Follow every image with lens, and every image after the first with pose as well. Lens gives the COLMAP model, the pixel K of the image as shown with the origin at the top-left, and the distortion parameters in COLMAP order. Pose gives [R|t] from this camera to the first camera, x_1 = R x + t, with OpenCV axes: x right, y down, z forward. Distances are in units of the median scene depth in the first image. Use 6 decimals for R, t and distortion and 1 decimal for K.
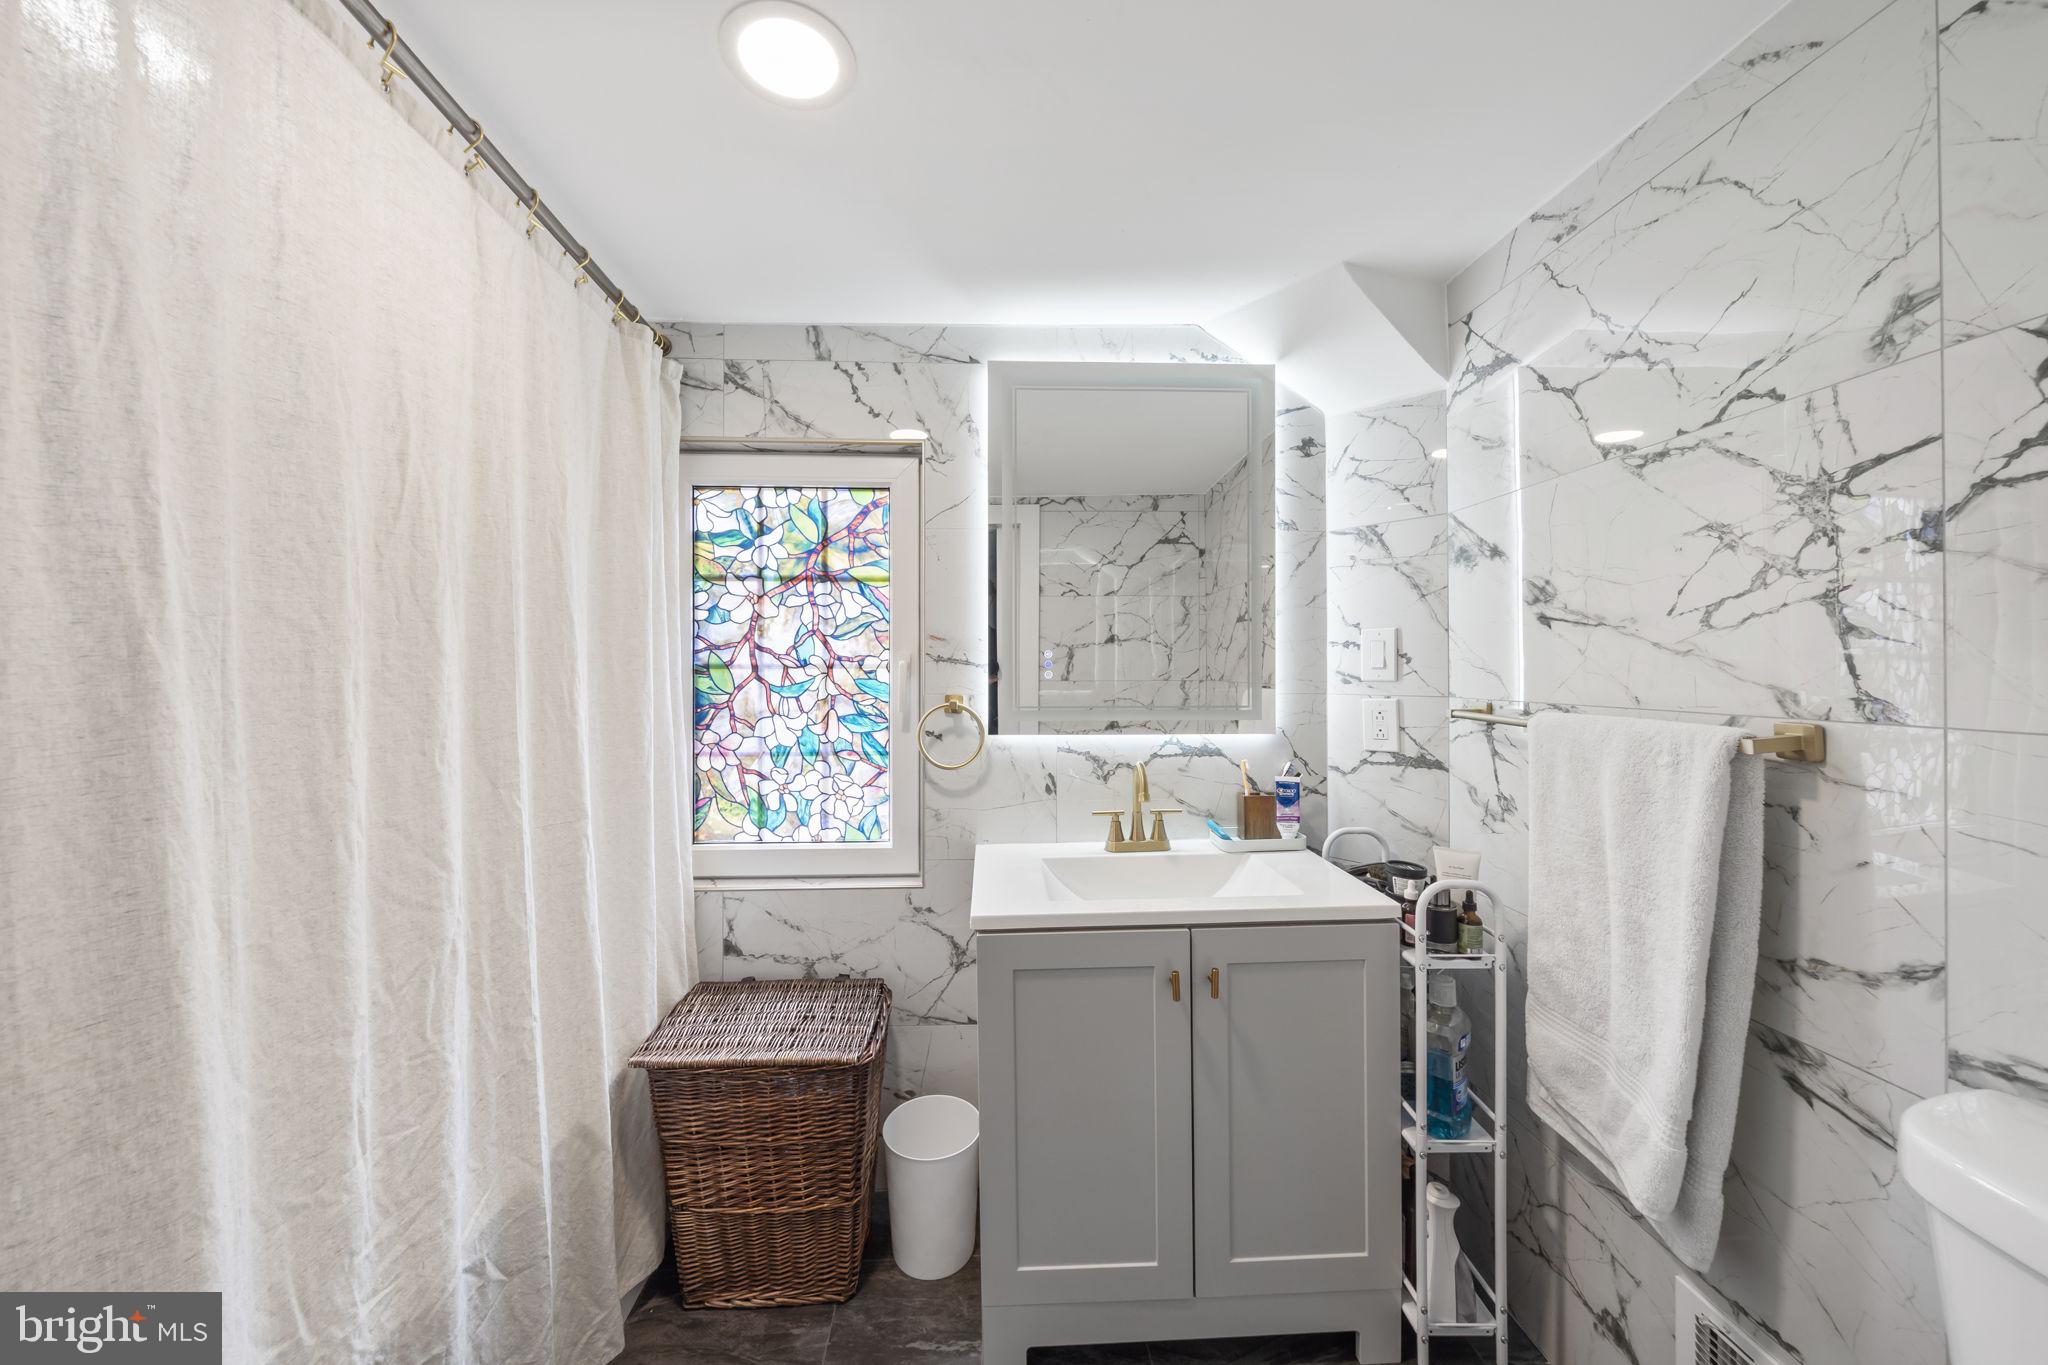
lens RADIAL K [[723.4, 0, 1054.4], [0, 723.4, 659.3], [0, 0, 1]] dist [-0.002451, -0.000262]
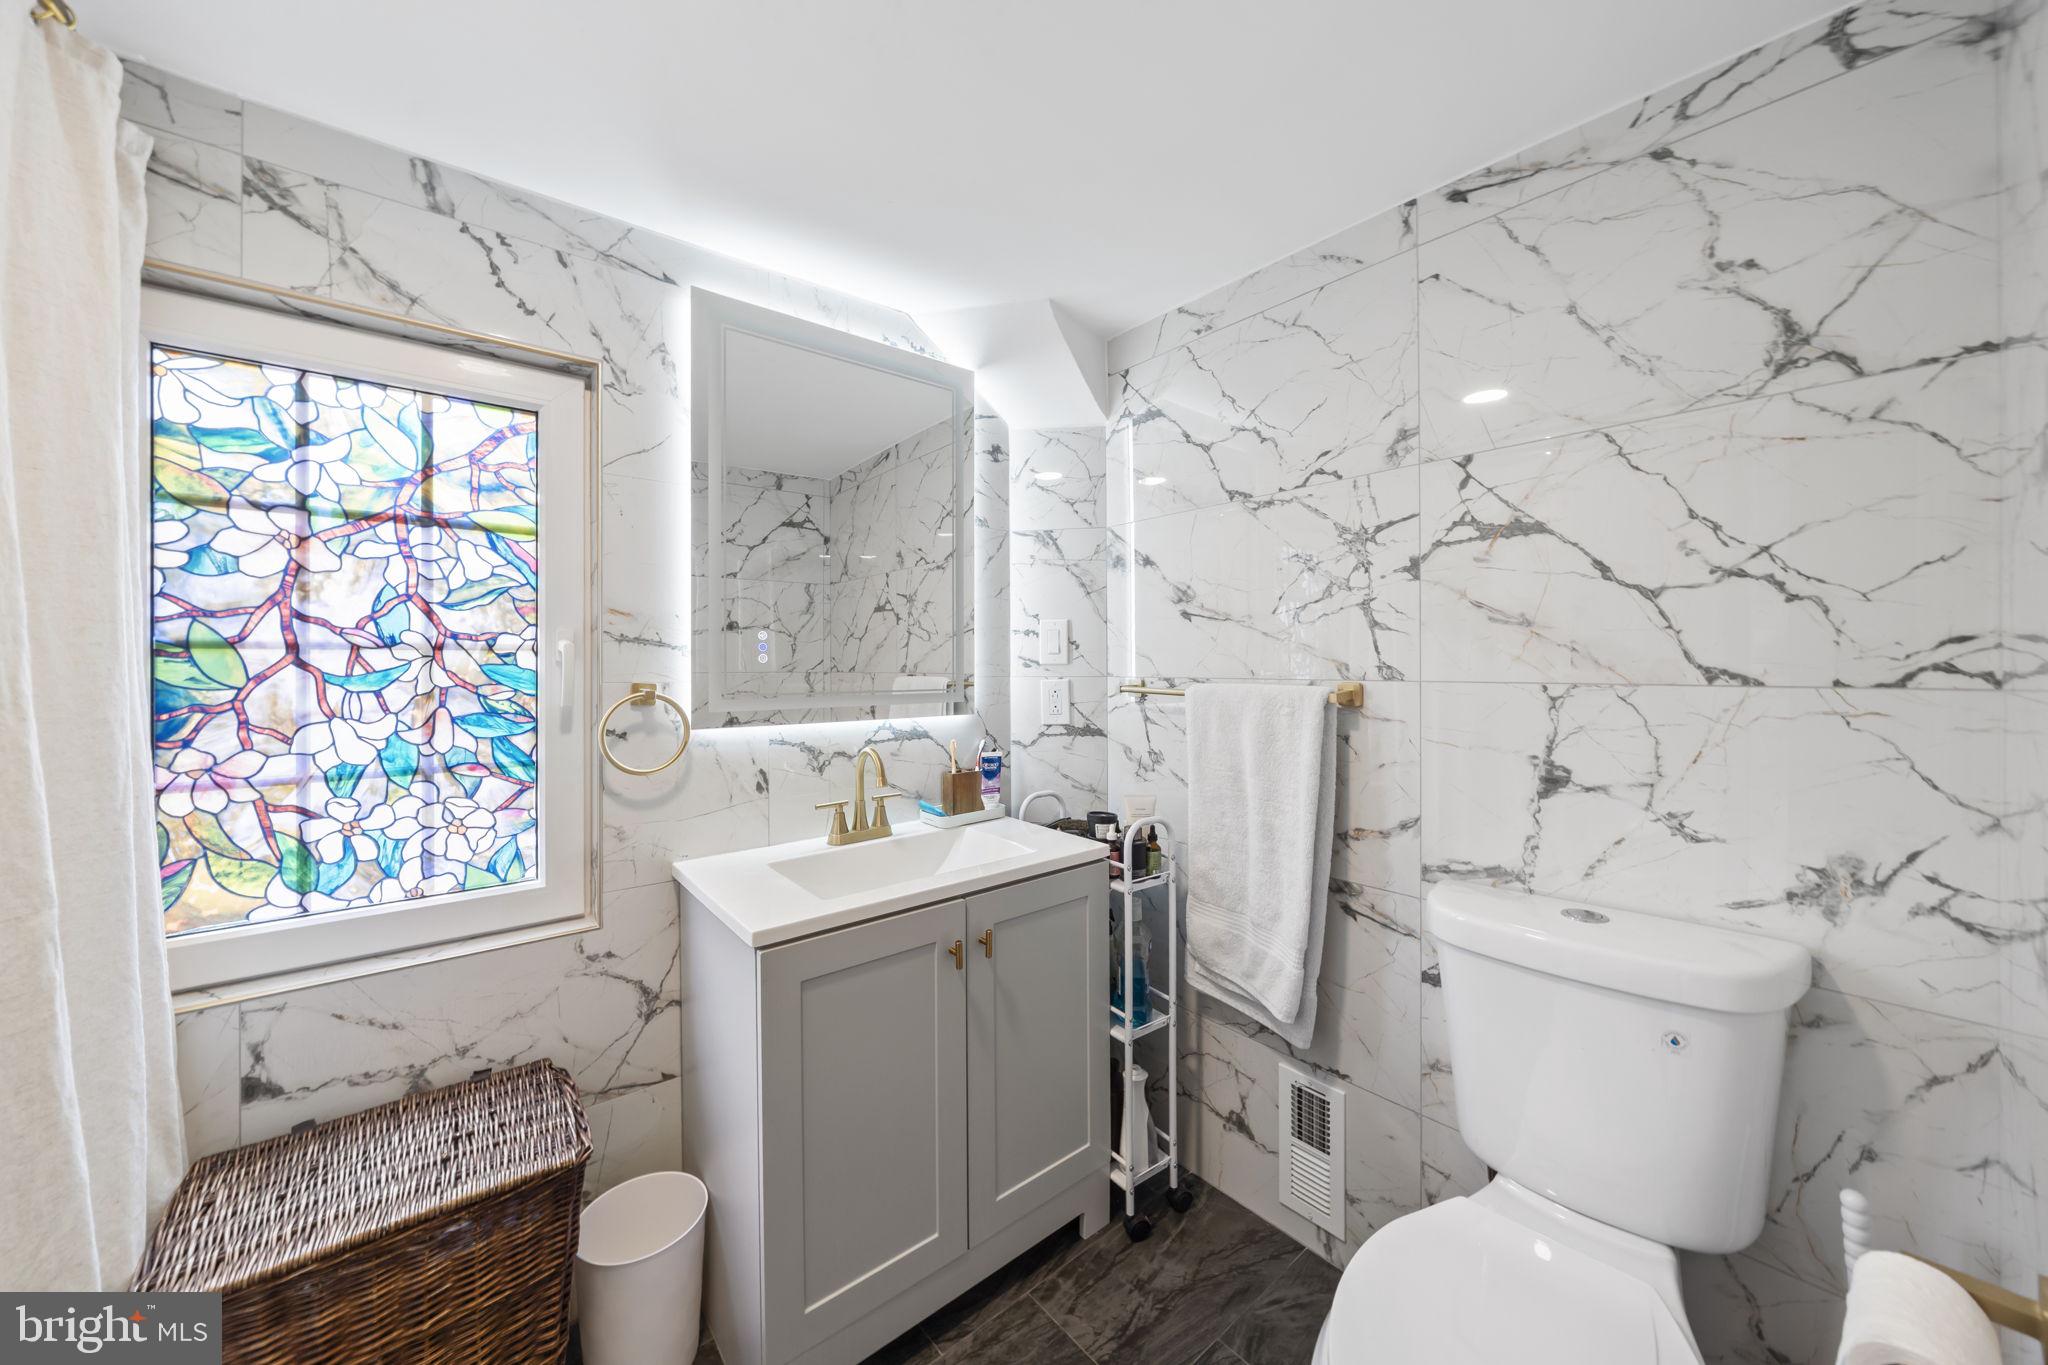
lens RADIAL K [[723.4, 0, 1071.0], [0, 723.4, 656.9], [0, 0, 1]] dist [-0.002451, -0.000262]
pose [[0.793027, 0.001414, 0.609185, -0.254693], [-0.001435, 0.999999, -0.000452, 0.019470], [-0.609185, -0.000516, 0.793028, 0.062491]]
